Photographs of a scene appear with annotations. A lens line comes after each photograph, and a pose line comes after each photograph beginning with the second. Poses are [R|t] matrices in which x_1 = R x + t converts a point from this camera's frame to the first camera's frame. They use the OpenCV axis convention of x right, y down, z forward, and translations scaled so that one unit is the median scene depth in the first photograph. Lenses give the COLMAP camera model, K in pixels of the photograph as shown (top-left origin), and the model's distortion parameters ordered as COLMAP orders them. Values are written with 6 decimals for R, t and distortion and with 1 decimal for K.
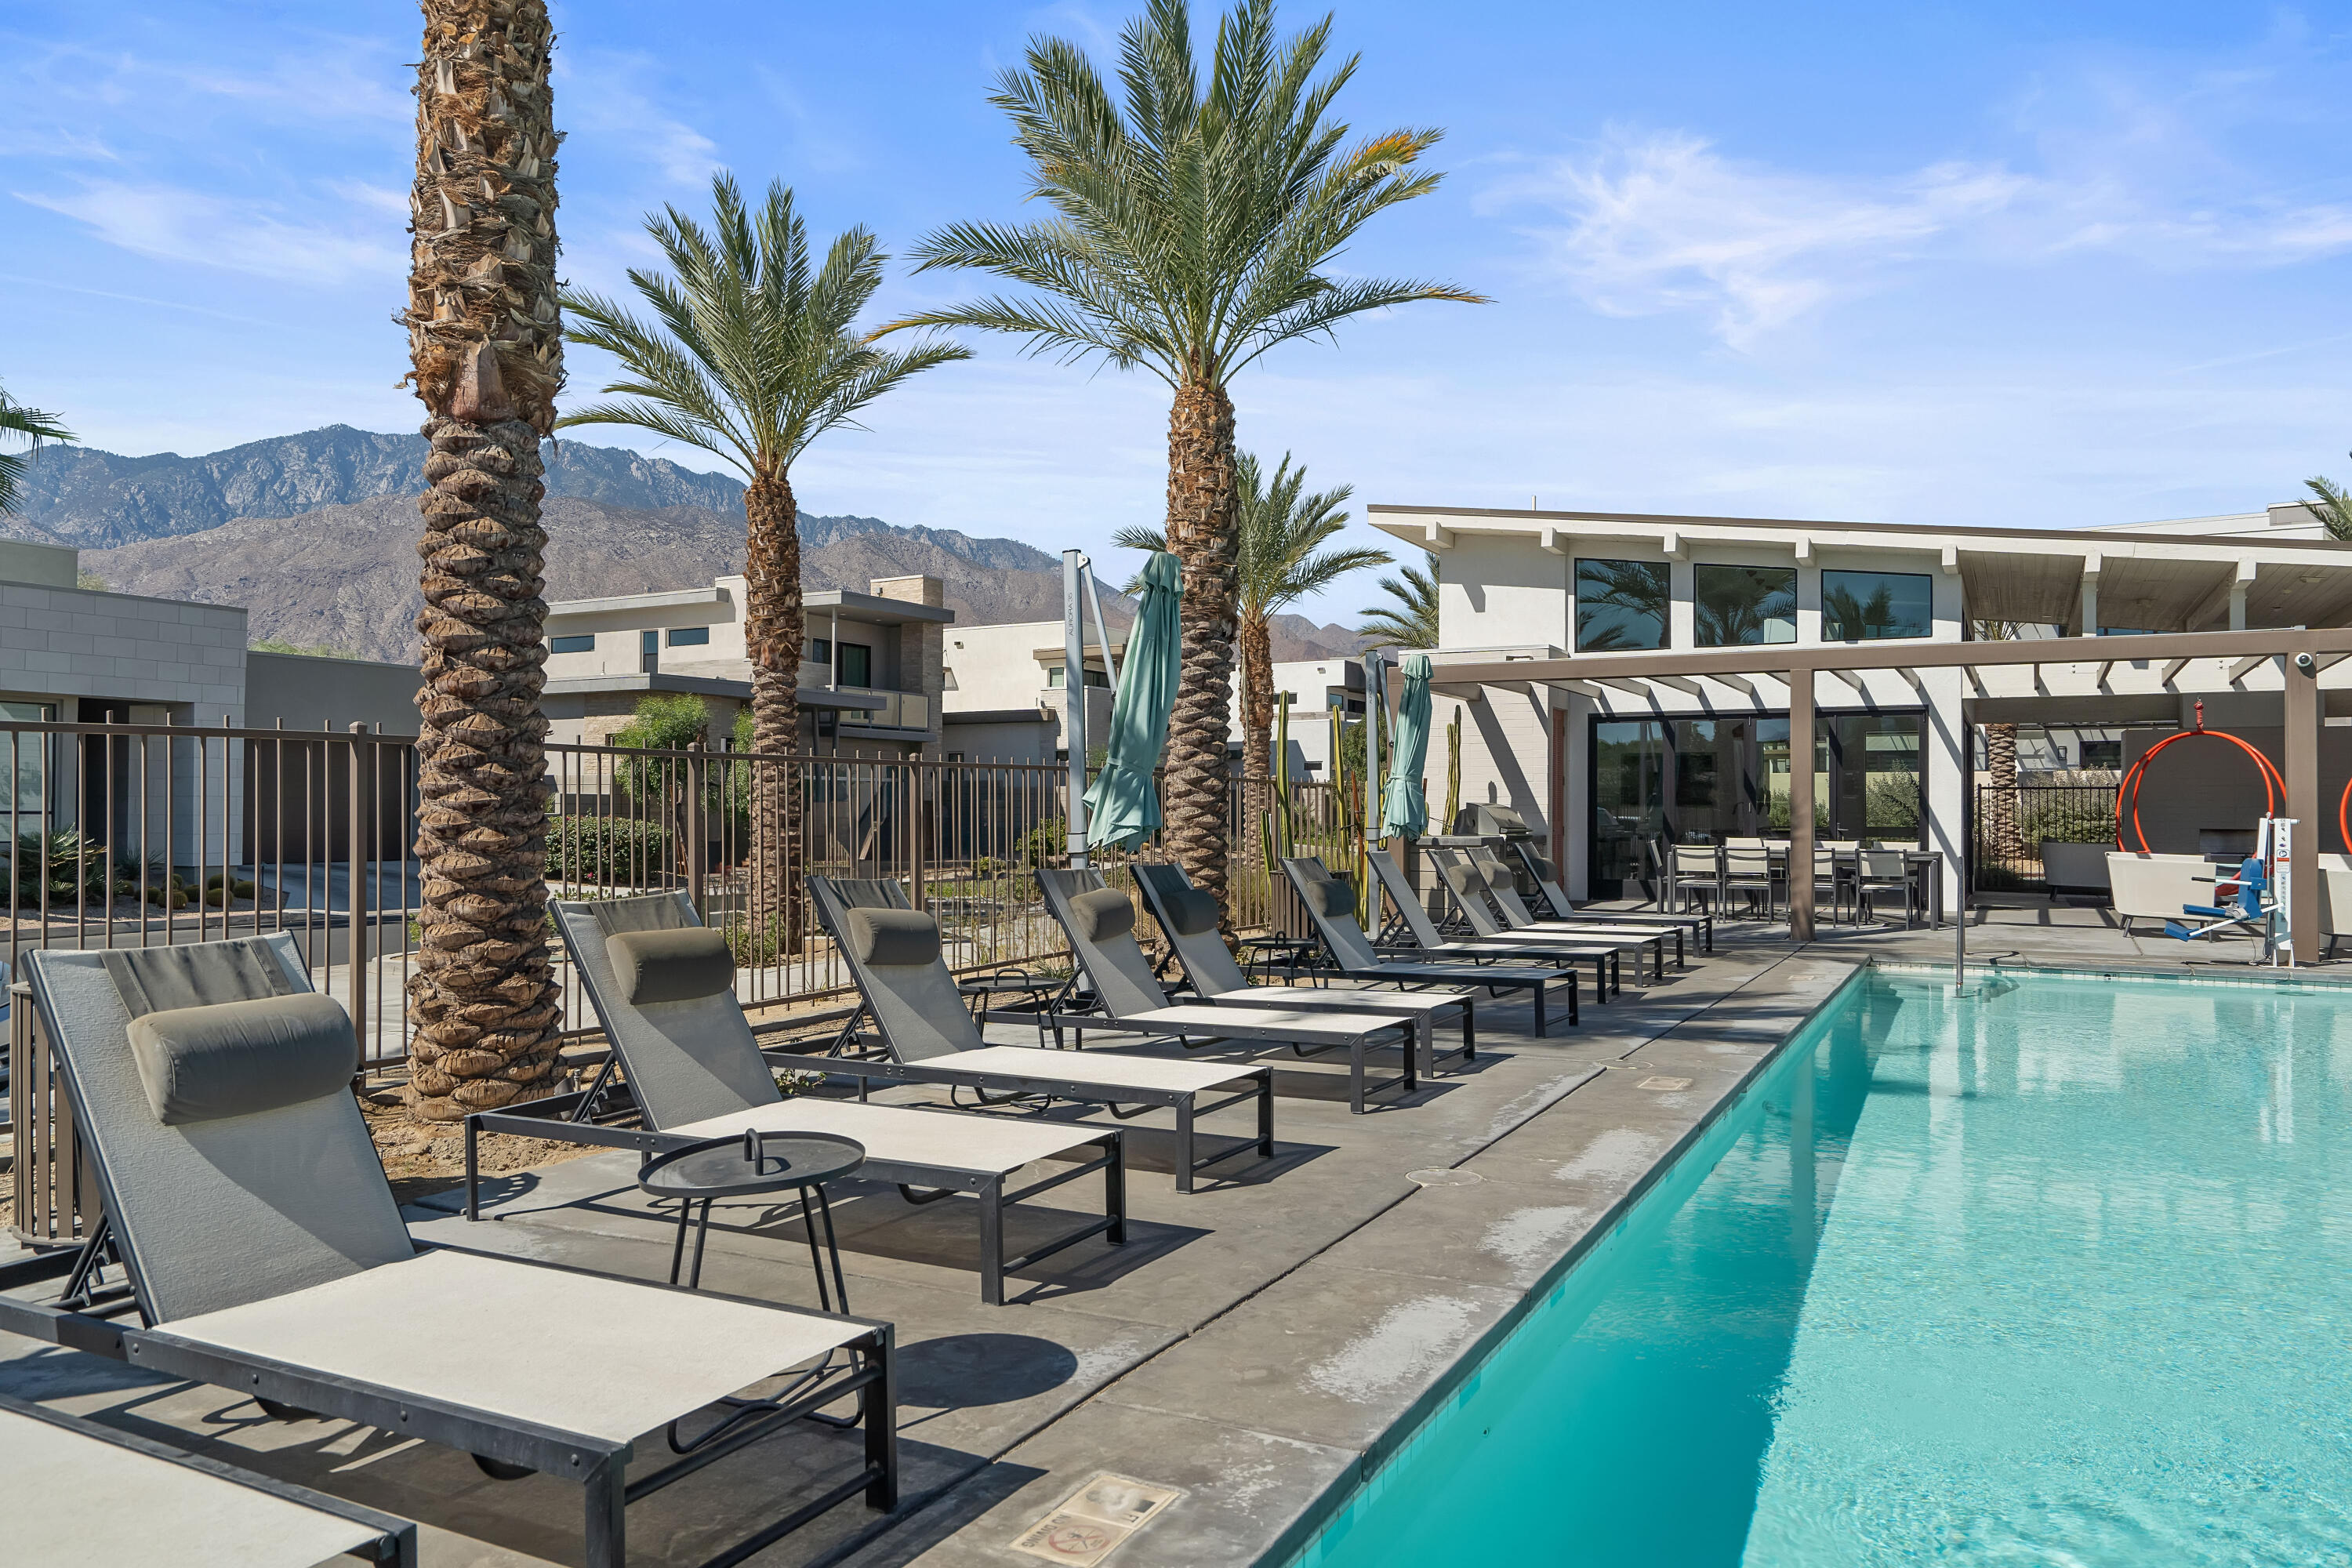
lens RADIAL K [[1560.3, 0, 1177.3], [0, 1560.3, 788.9], [0, 0, 1]] dist [0.023854, -0.002627]
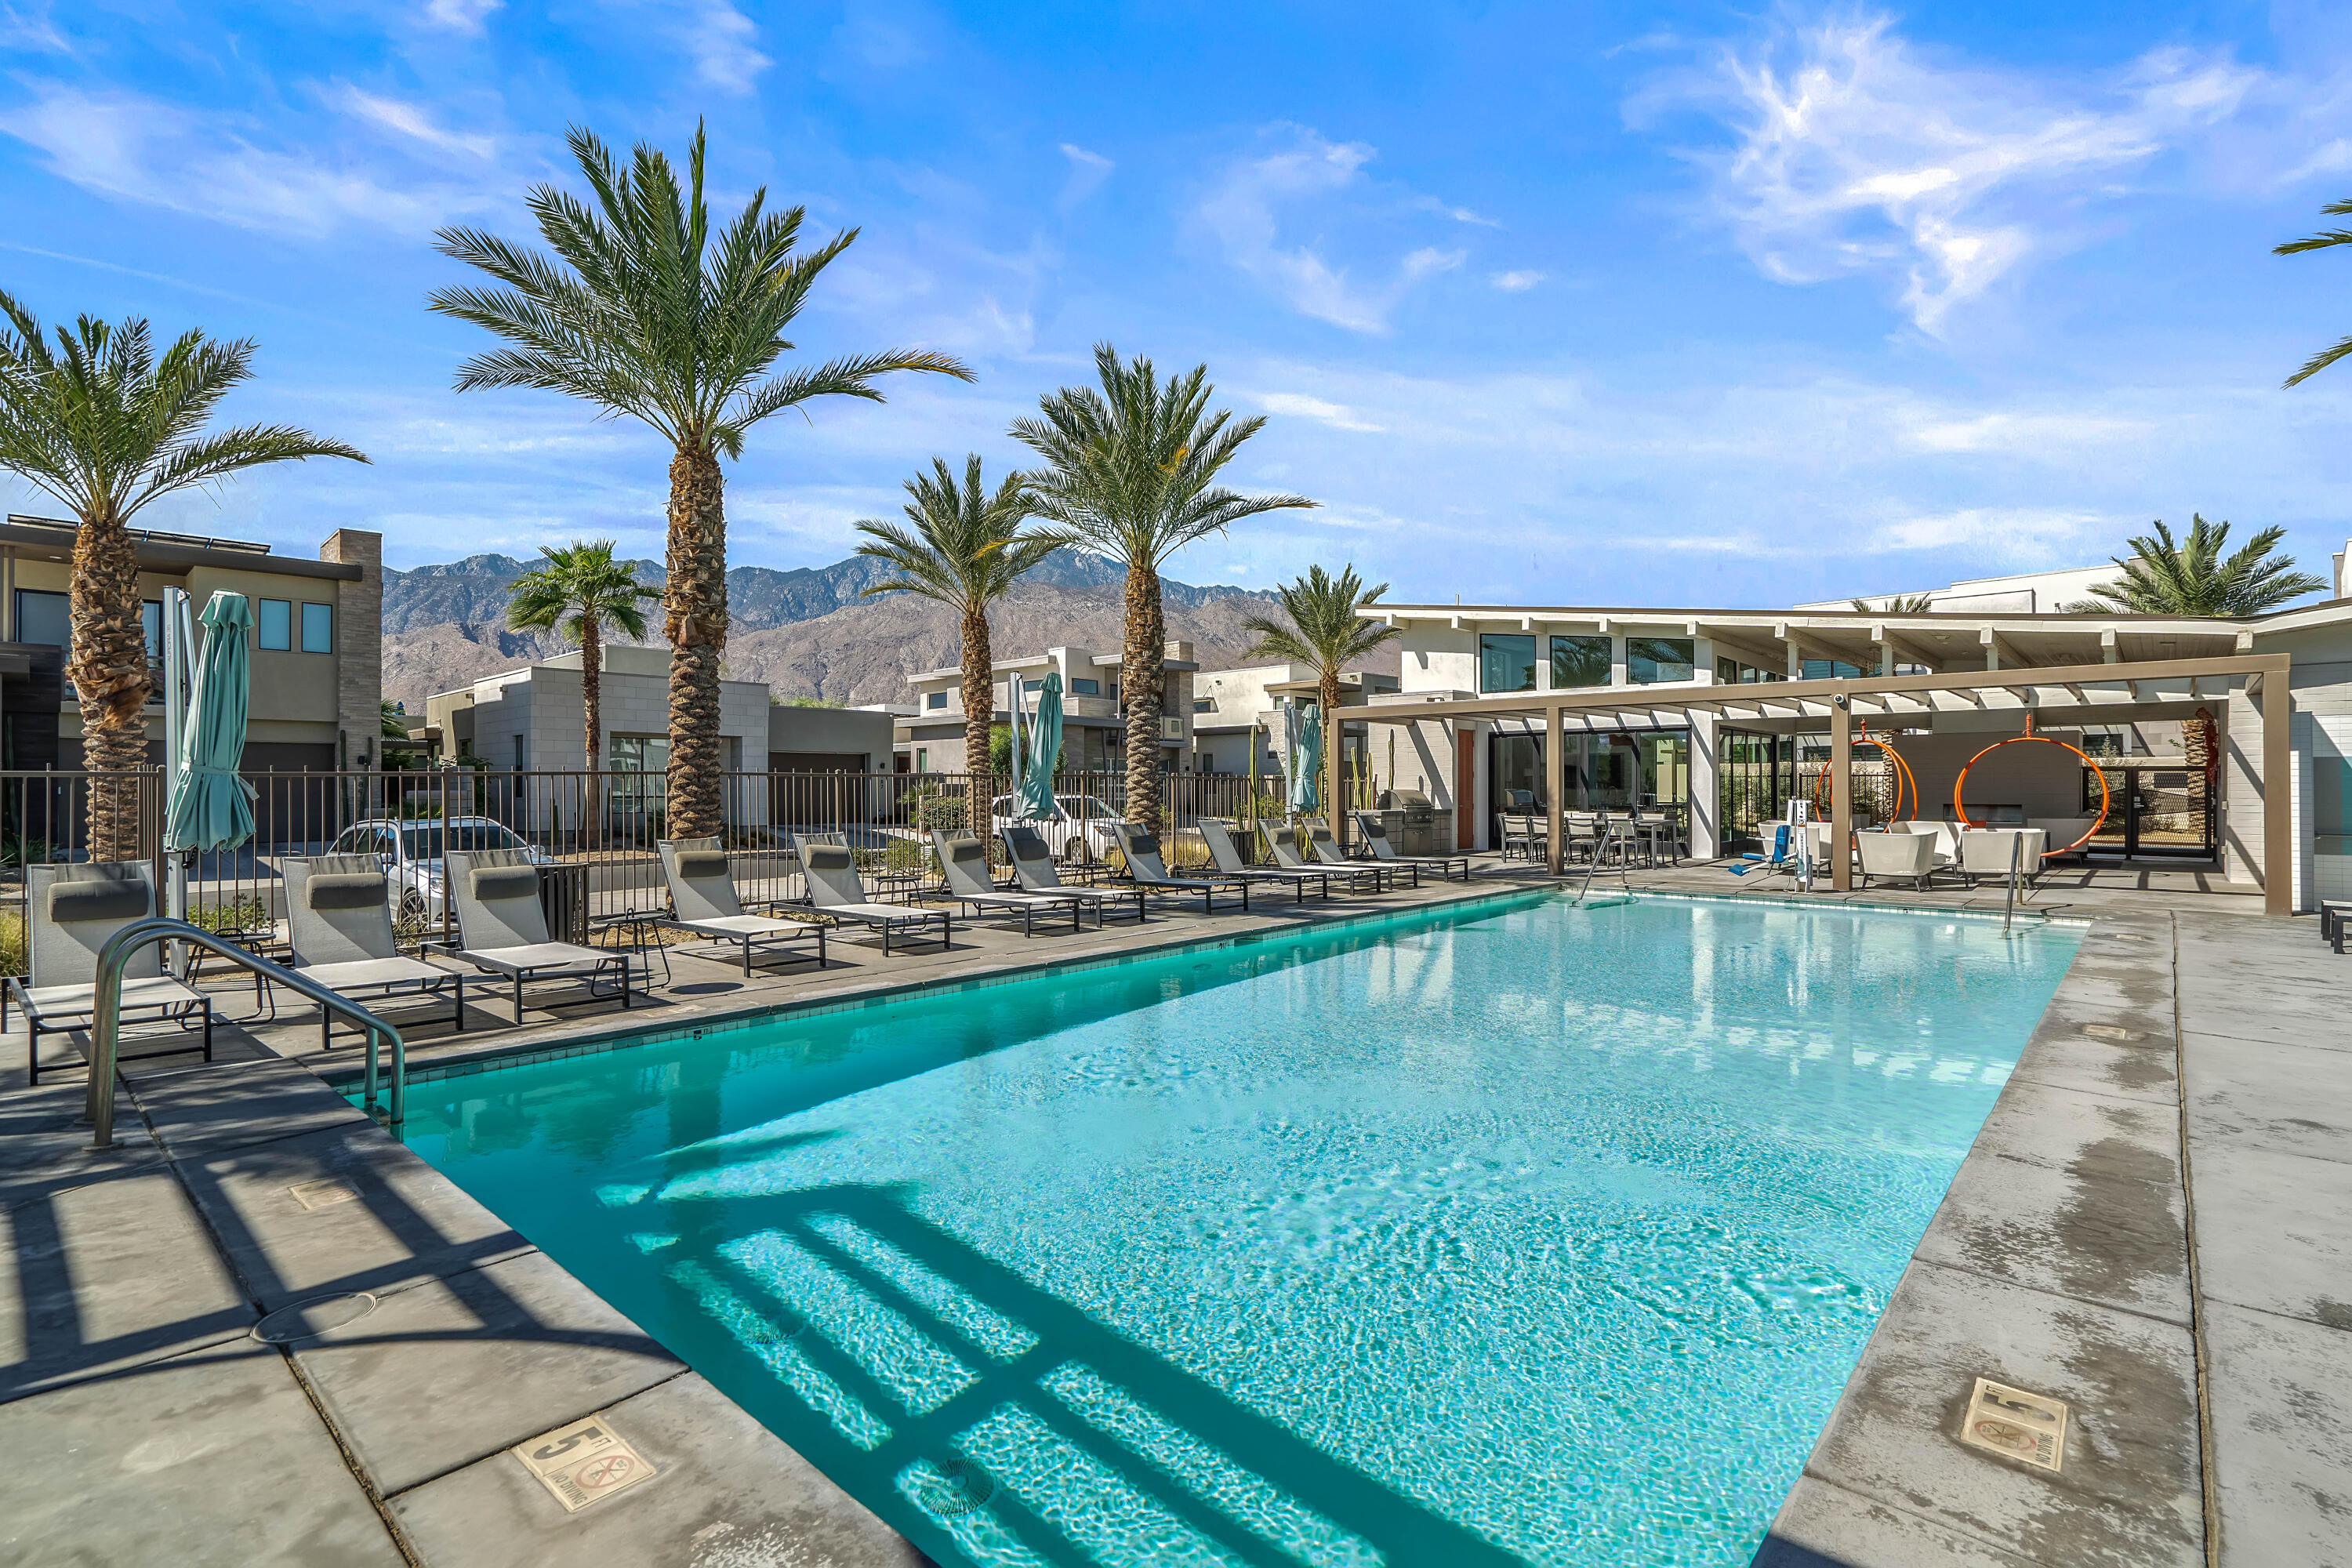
lens RADIAL K [[1103.8, 0, 1177.2], [0, 1103.8, 795.0], [0, 0, 1]] dist [0.000917, 0.000217]
pose [[0.969855, -0.003861, -0.243651, 0.284421], [0.008648, 0.999790, 0.018580, -0.010417], [0.243528, -0.020127, 0.969685, -0.197532]]
